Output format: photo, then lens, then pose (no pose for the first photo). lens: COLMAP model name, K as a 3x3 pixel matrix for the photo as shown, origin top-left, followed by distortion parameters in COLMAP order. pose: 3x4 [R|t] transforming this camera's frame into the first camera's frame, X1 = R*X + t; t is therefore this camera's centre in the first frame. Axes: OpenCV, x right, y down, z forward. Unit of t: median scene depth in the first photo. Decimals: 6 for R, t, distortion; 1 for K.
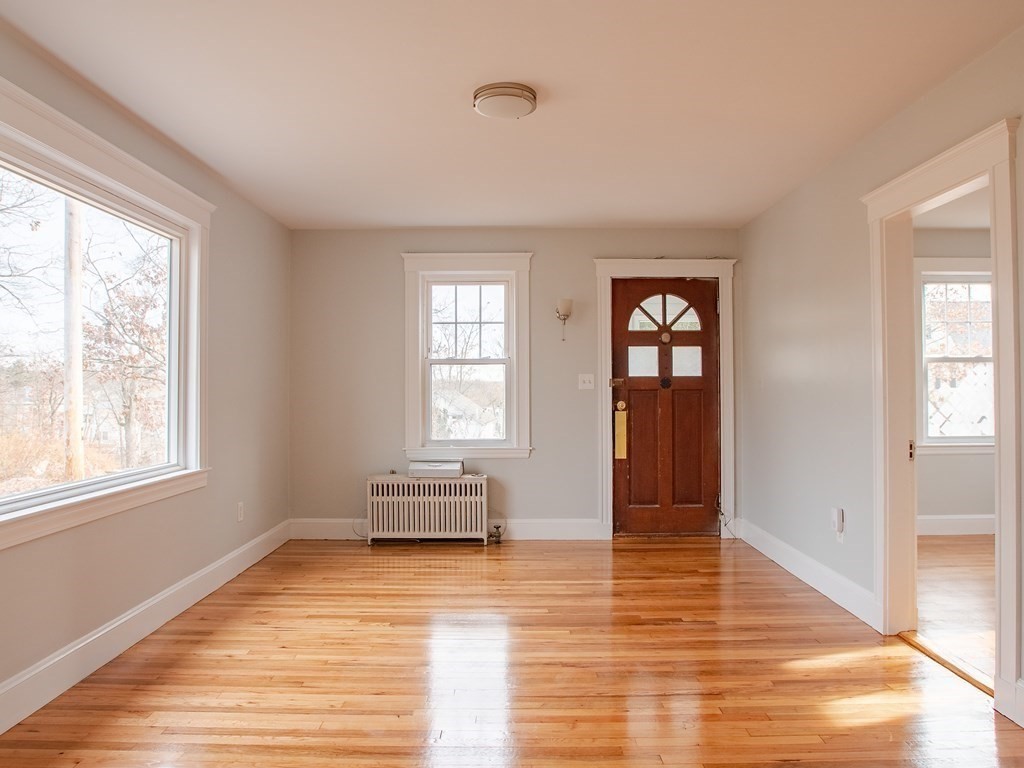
lens RADIAL K [[731.7, 0, 512.0], [0, 731.7, 384.0], [0, 0, 1]] dist [-0.082956, 0.053669]
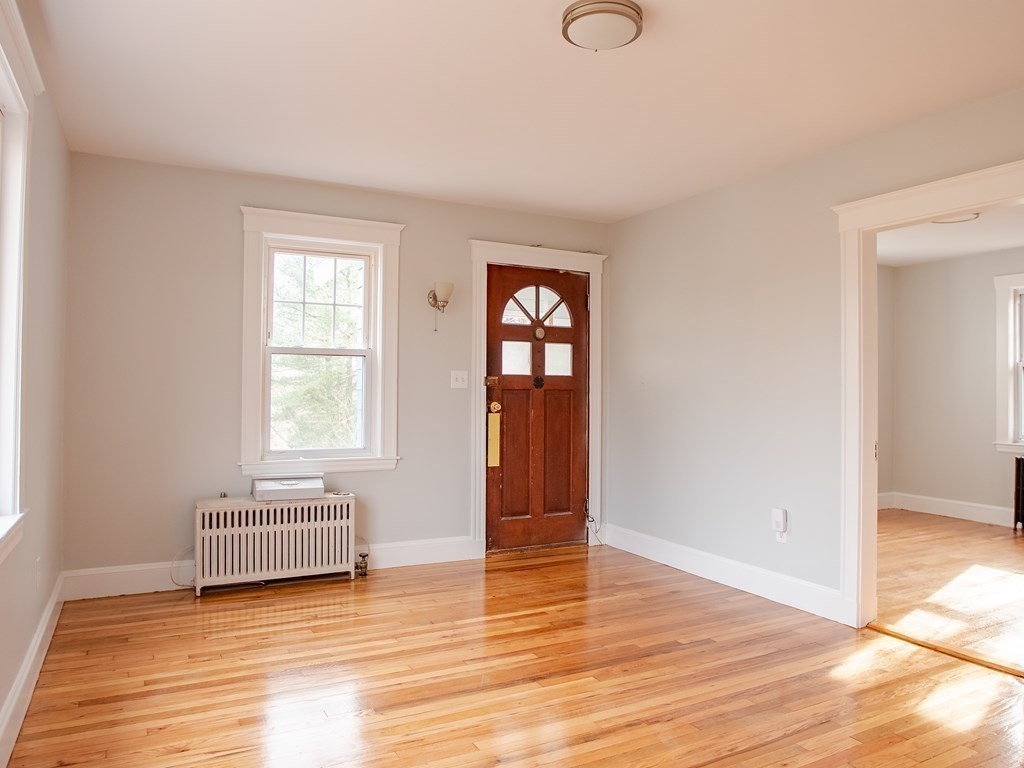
lens RADIAL K [[731.7, 0, 512.0], [0, 731.7, 384.0], [0, 0, 1]] dist [-0.082956, 0.053669]
pose [[0.877307, 0.015083, 0.479693, -0.262338], [-0.013941, 0.999885, -0.005943, 0.006667], [-0.479728, -0.001473, 0.877416, 0.205959]]
